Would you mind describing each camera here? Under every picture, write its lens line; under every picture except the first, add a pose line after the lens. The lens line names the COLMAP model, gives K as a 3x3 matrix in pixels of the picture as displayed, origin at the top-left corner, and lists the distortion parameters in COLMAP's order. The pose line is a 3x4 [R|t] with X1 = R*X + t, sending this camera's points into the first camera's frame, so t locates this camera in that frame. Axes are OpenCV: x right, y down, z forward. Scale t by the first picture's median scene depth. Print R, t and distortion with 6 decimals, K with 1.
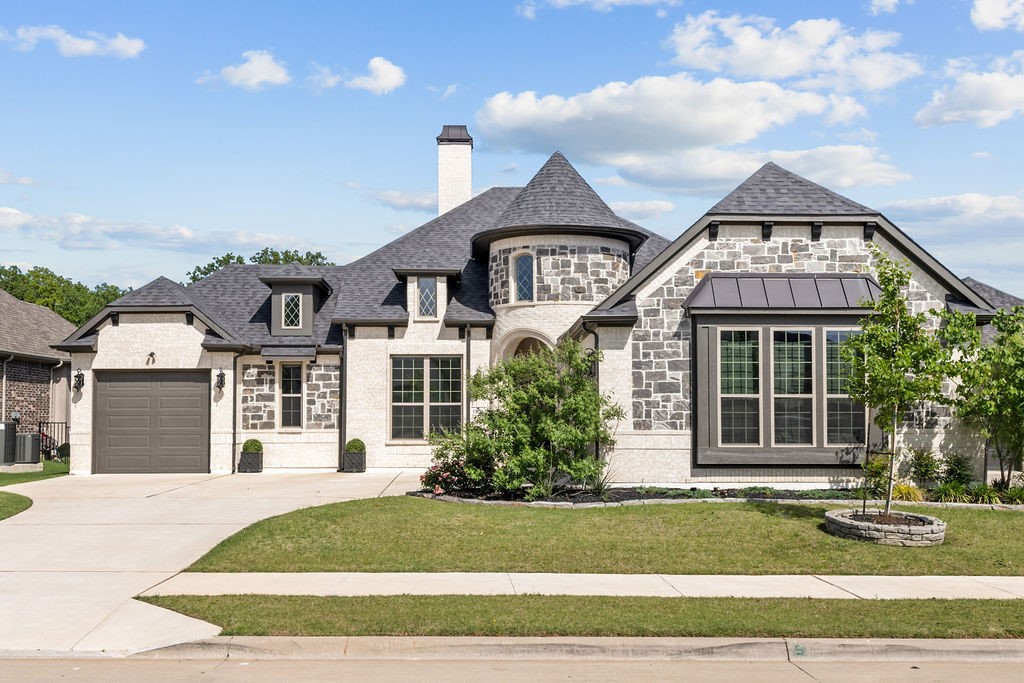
lens RADIAL K [[963.9, 0, 512.0], [0, 963.9, 341.5], [0, 0, 1]] dist [0.014934, 0.009602]
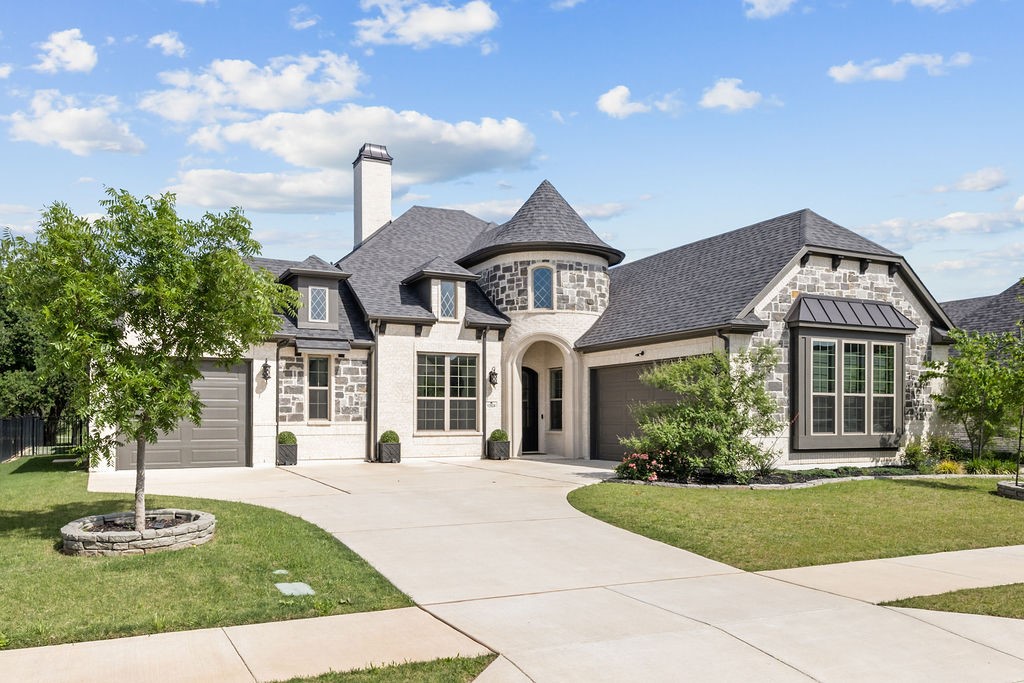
lens RADIAL K [[763.9, 0, 512.3], [0, 763.9, 380.9], [0, 0, 1]] dist [0.010315, 0.000506]
pose [[0.911178, 0.021797, 0.411436, -0.395988], [-0.036618, 0.998932, 0.028173, 0.019301], [-0.410382, -0.040737, 0.911003, 0.197784]]
